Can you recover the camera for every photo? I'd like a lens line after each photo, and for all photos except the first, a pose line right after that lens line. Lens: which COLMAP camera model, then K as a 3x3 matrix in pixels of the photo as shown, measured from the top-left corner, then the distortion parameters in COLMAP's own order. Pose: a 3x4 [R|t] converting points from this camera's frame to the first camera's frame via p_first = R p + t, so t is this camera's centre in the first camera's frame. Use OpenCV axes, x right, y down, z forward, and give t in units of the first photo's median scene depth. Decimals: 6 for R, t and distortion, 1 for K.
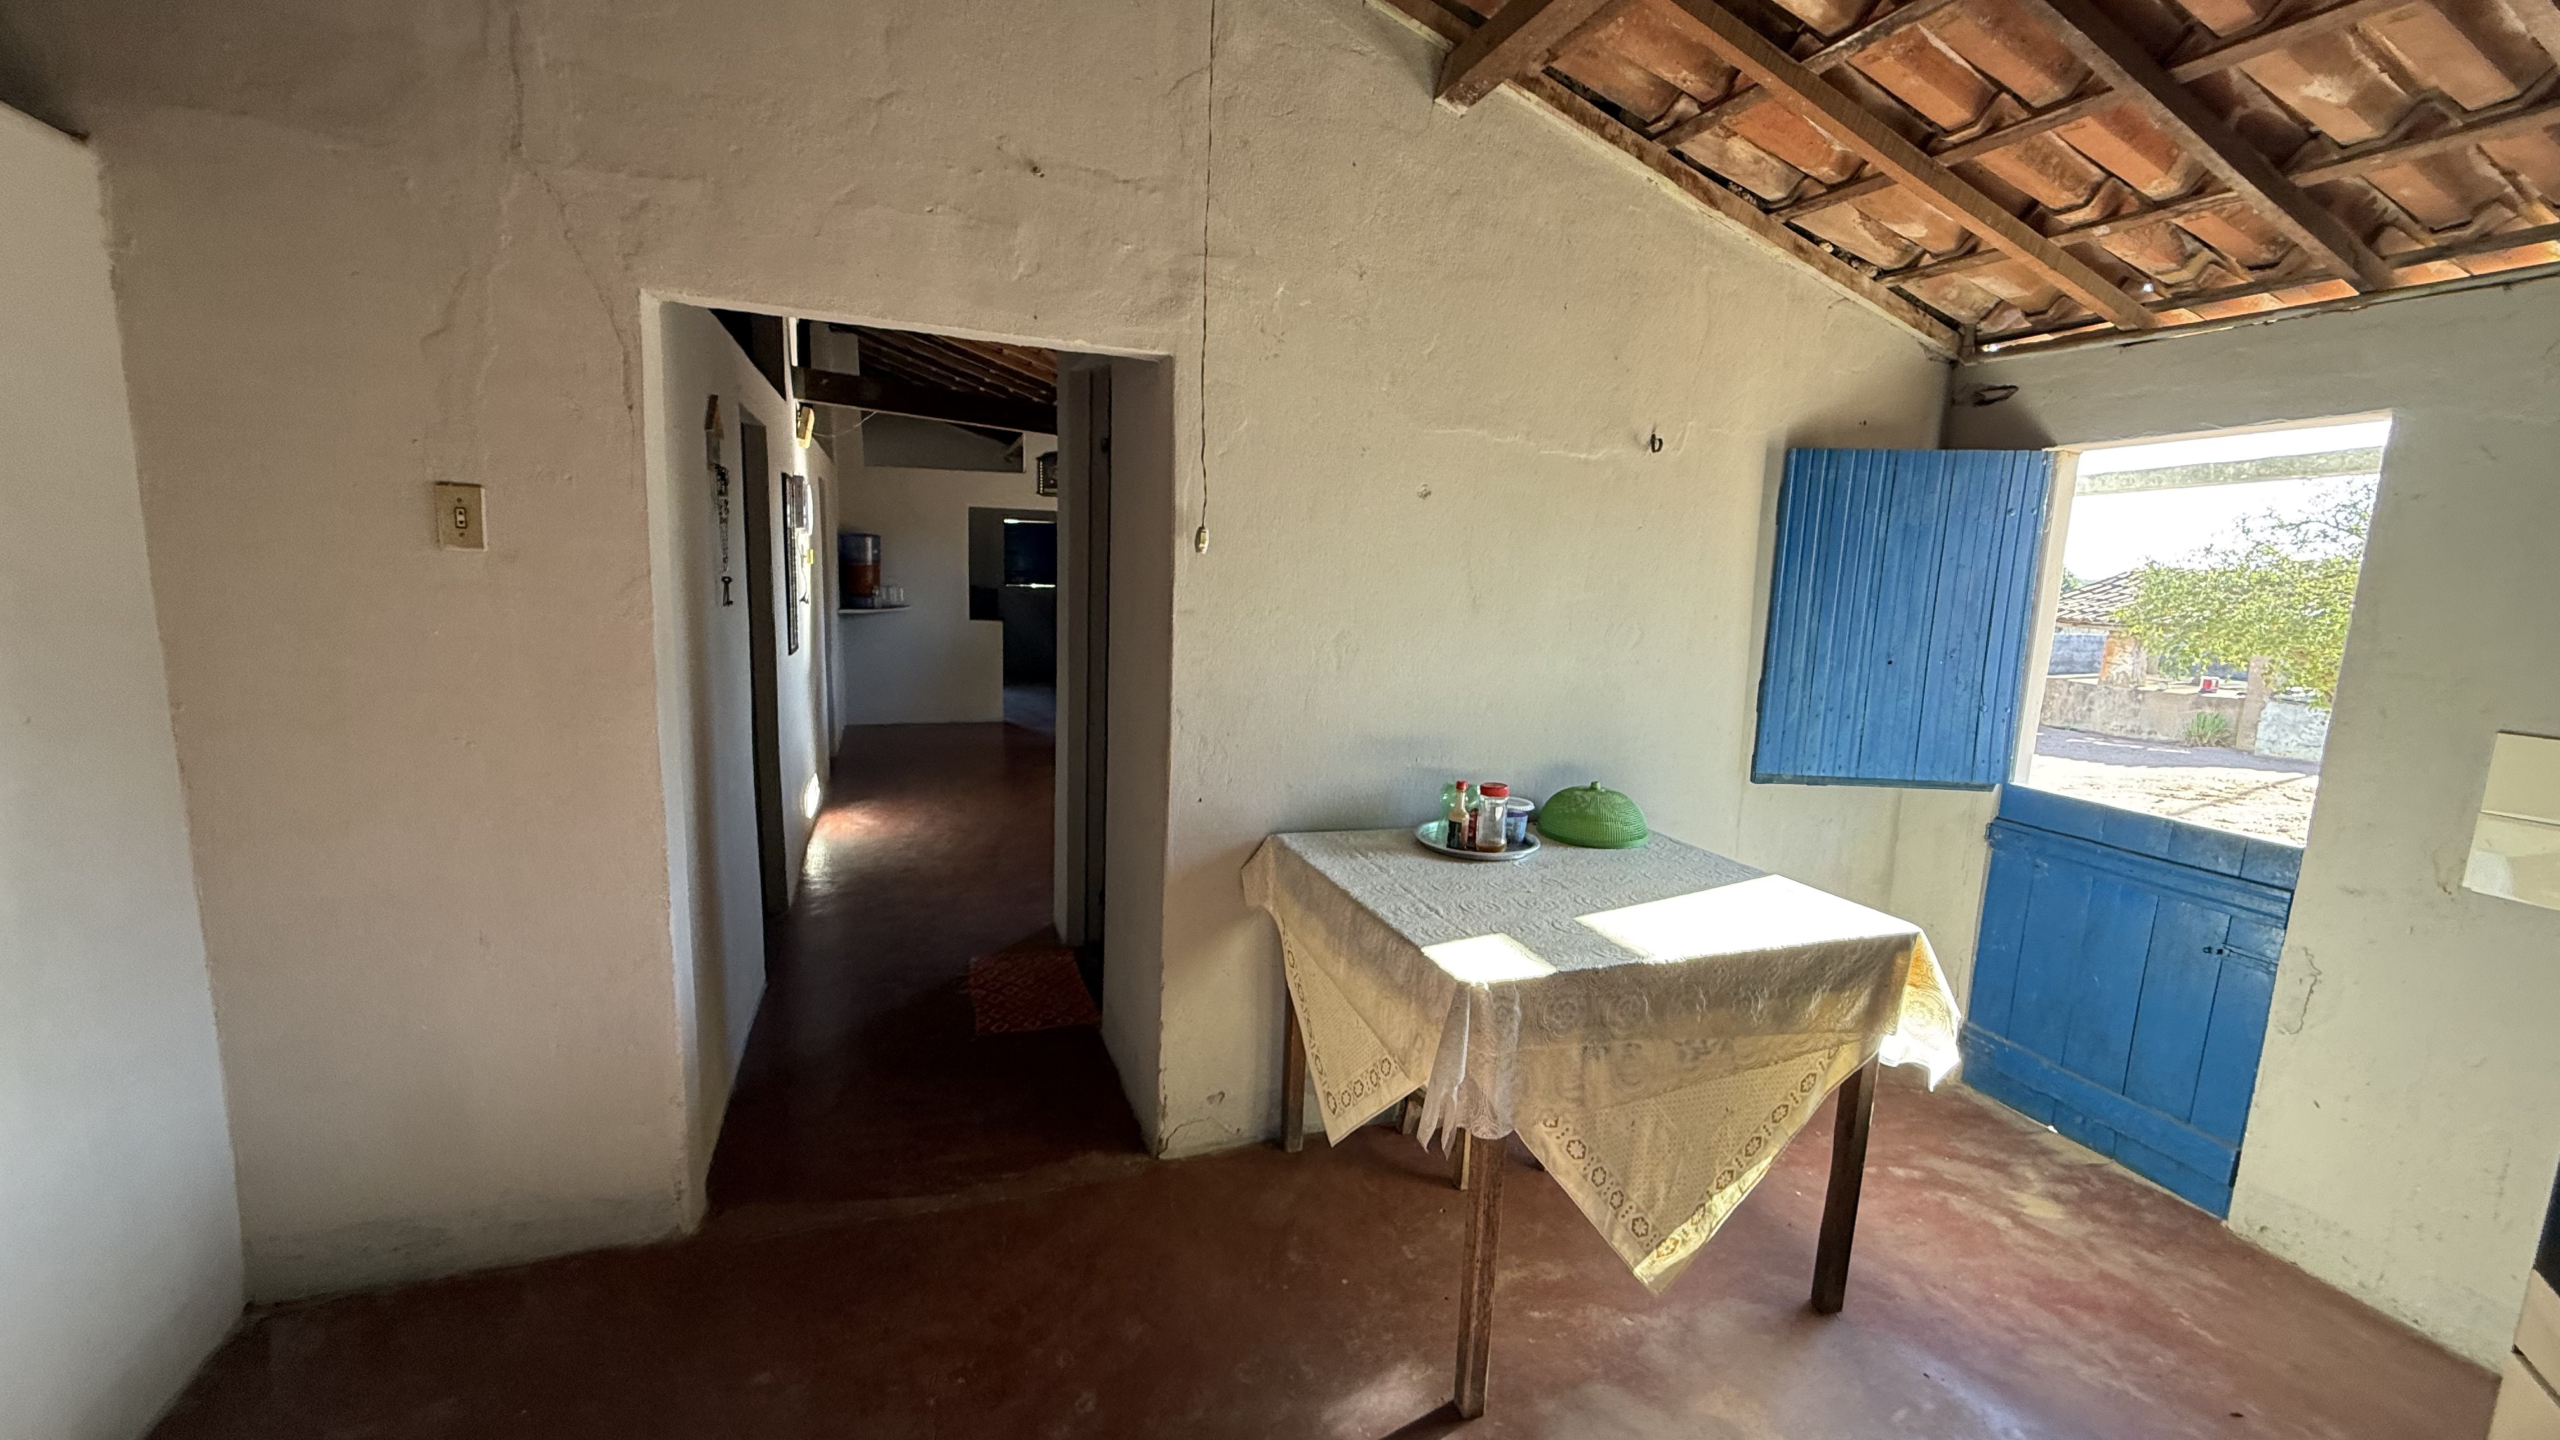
lens RADIAL K [[1022.5, 0, 1273.4], [0, 1022.5, 715.5], [0, 0, 1]] dist [0.000911, -0.000248]
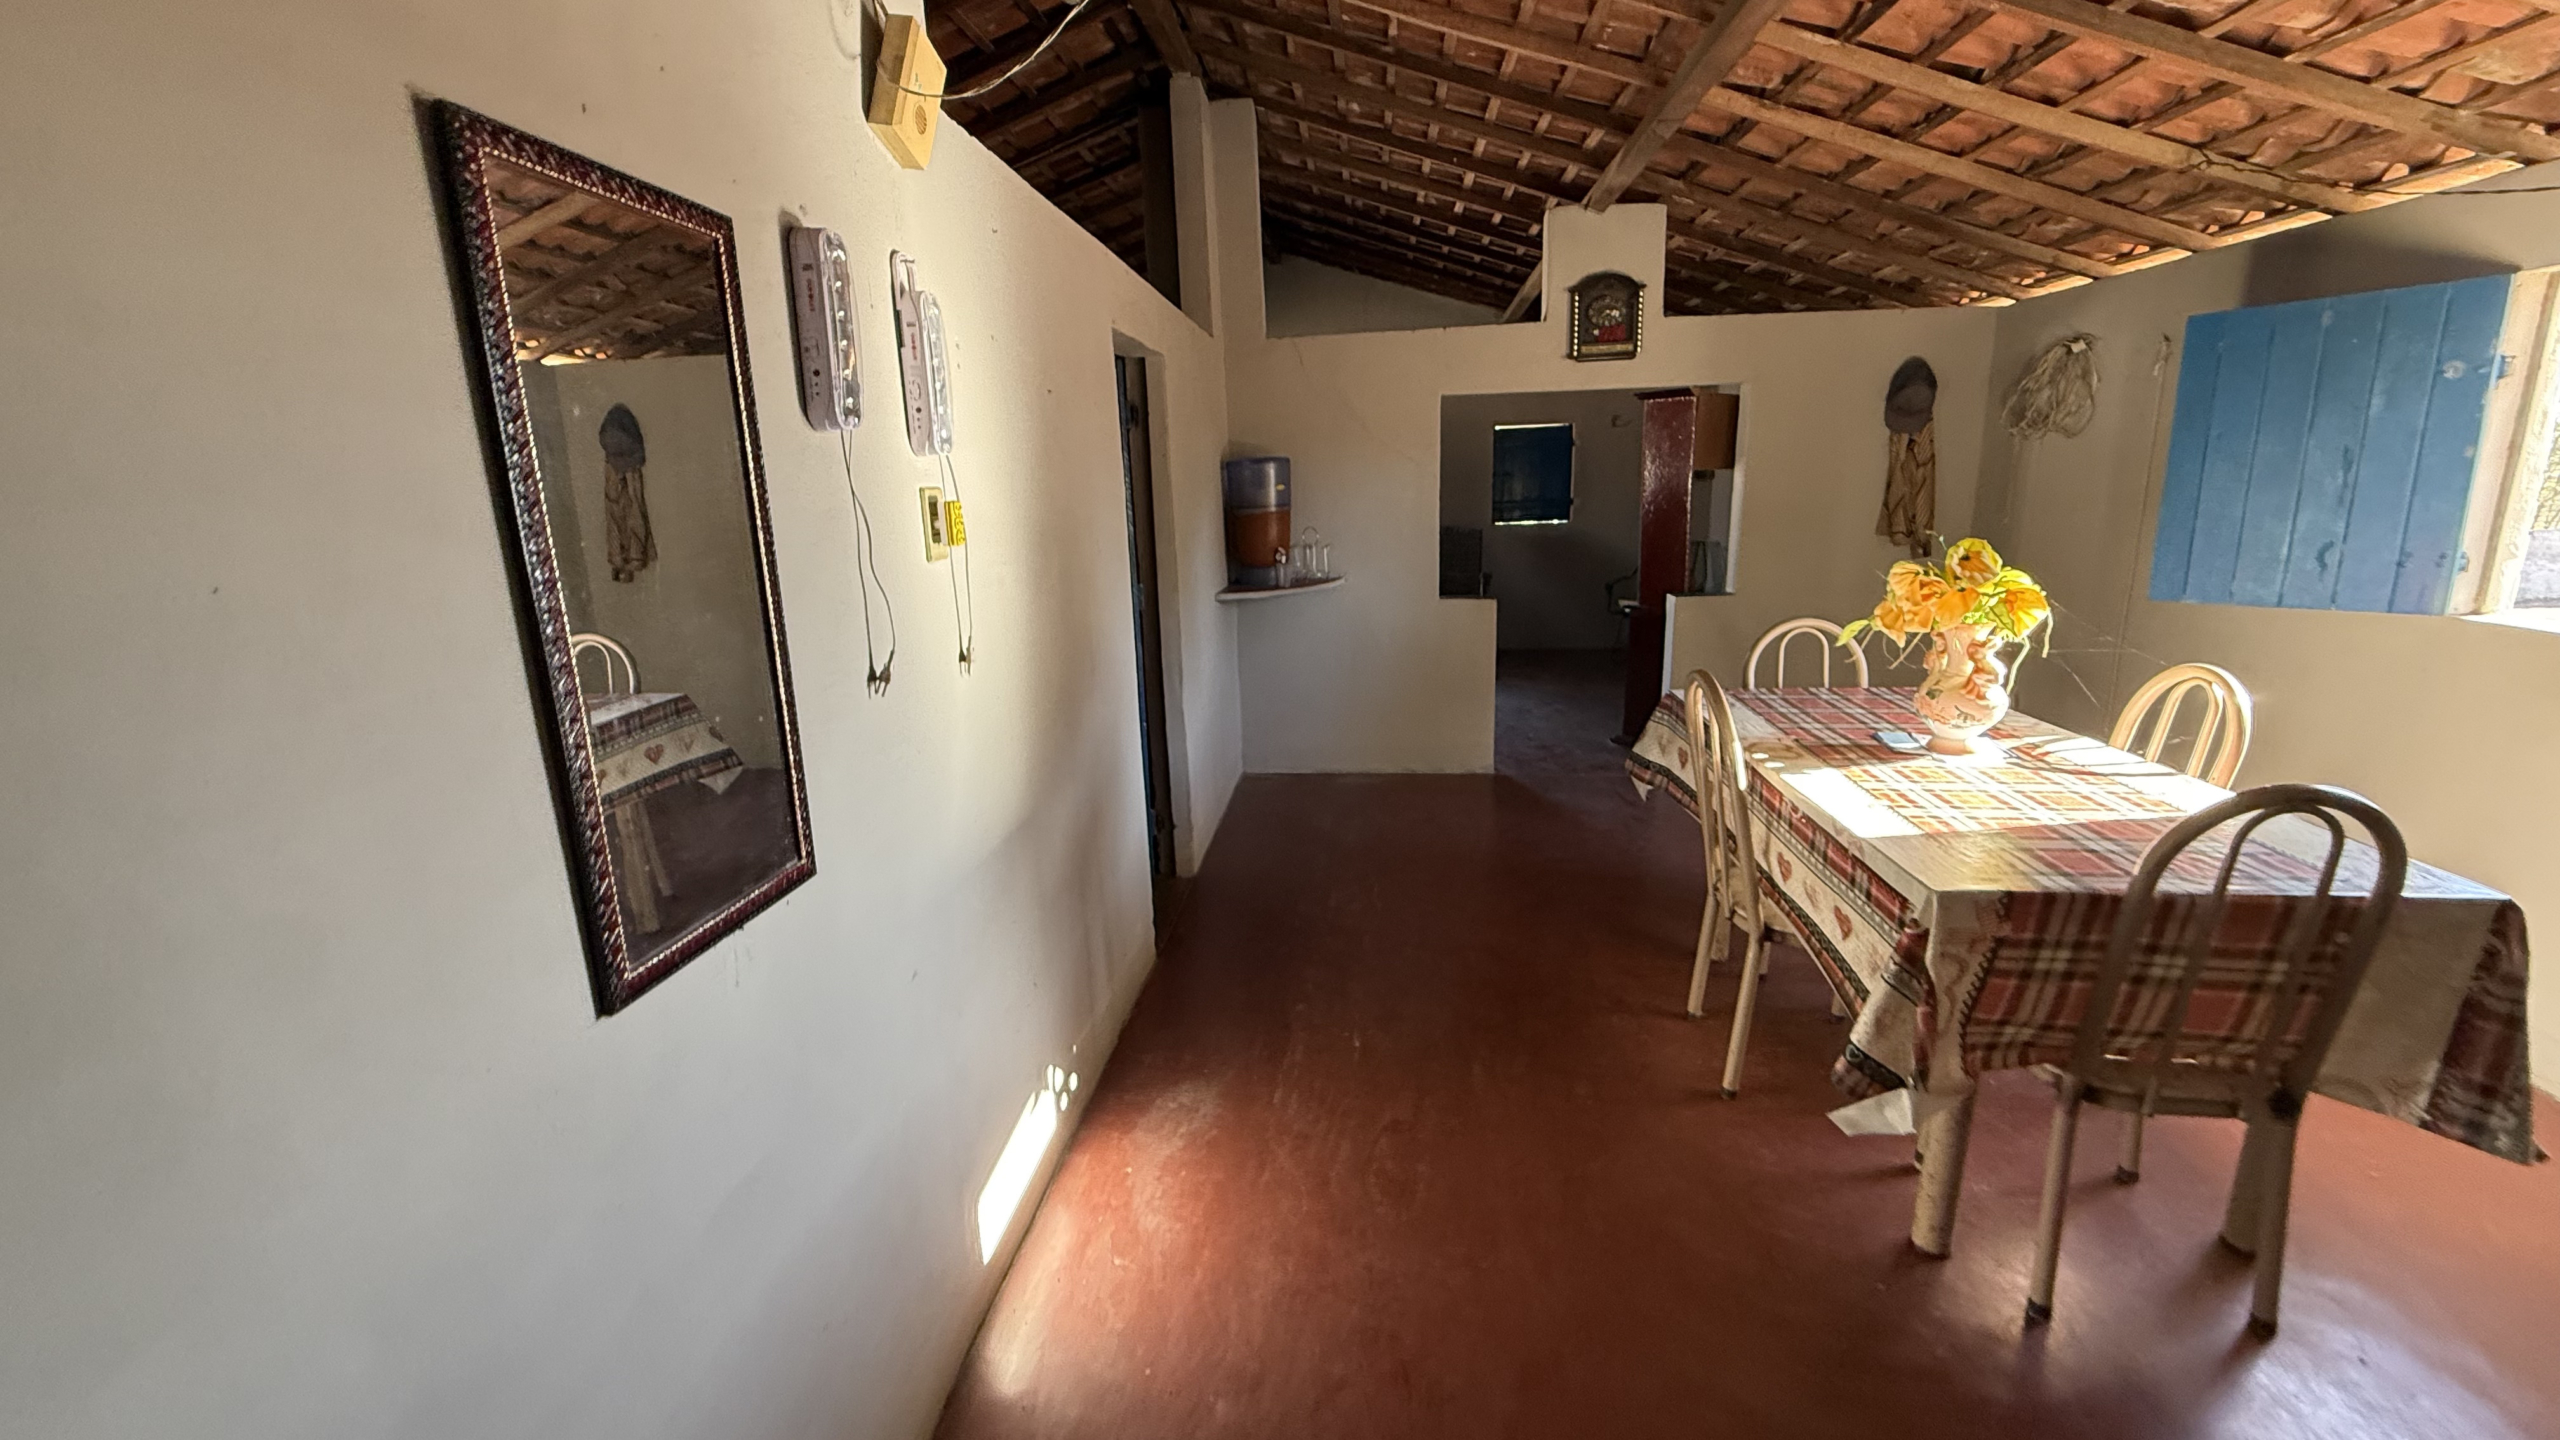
lens RADIAL K [[1022.5, 0, 1273.4], [0, 1022.5, 715.5], [0, 0, 1]] dist [0.000911, -0.000248]
pose [[0.899880, 0.035242, -0.434712, -0.134382], [-0.002824, 0.997180, 0.074995, -0.072947], [0.436129, -0.066258, 0.897442, 0.457680]]
